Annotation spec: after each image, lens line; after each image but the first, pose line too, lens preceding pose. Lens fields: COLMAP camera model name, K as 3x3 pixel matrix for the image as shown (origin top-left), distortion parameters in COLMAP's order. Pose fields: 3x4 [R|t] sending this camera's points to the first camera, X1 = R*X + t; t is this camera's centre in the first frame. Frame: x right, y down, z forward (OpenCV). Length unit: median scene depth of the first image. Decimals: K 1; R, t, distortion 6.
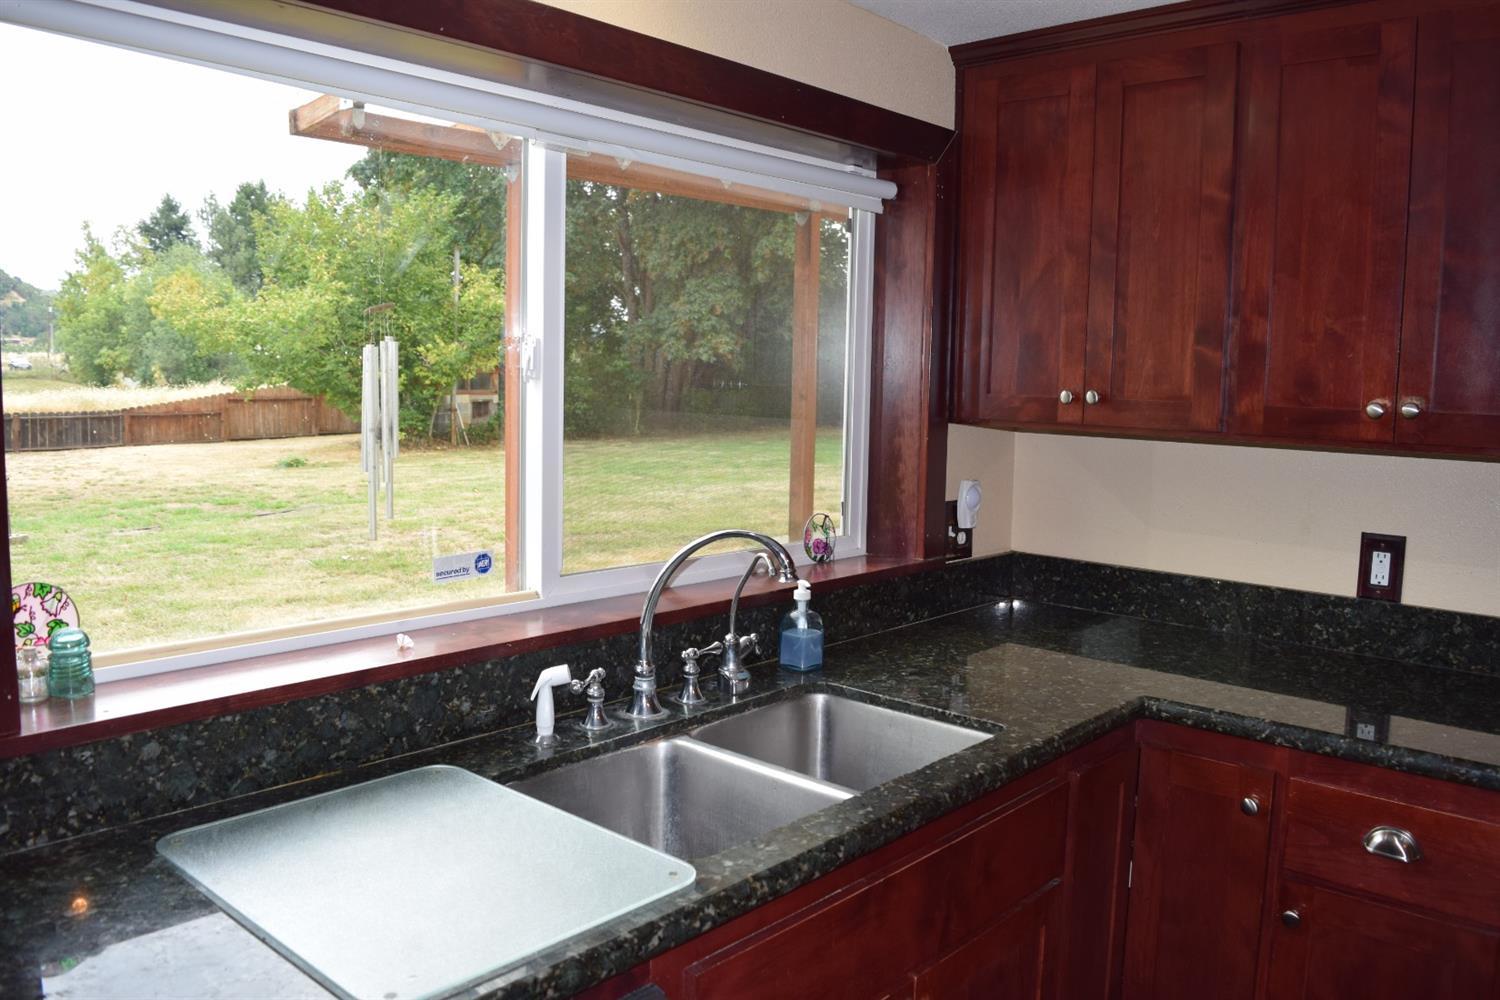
lens RADIAL K [[1174.9, 0, 750.7], [0, 1174.9, 496.3], [0, 0, 1]] dist [-0.088619, 0.002832]
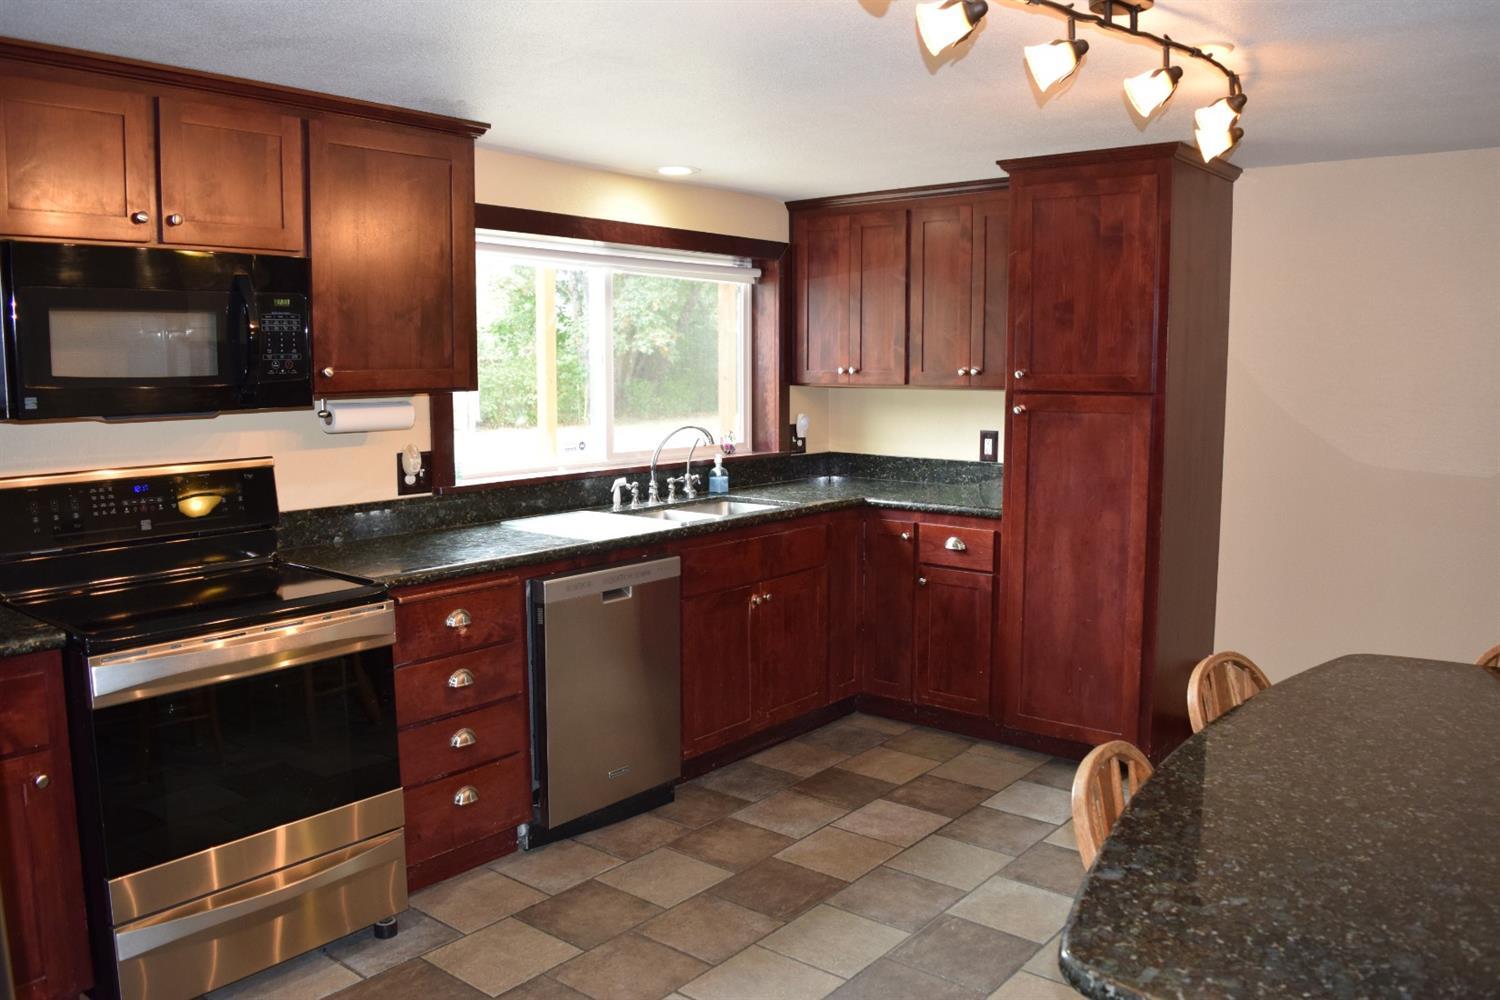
lens RADIAL K [[1174.9, 0, 750.7], [0, 1174.9, 496.3], [0, 0, 1]] dist [-0.088619, 0.002832]
pose [[0.998313, -0.026034, 0.051900, -0.012098], [0.025616, 0.999634, 0.008701, 0.124952], [-0.052108, -0.007357, 0.998614, -1.170313]]
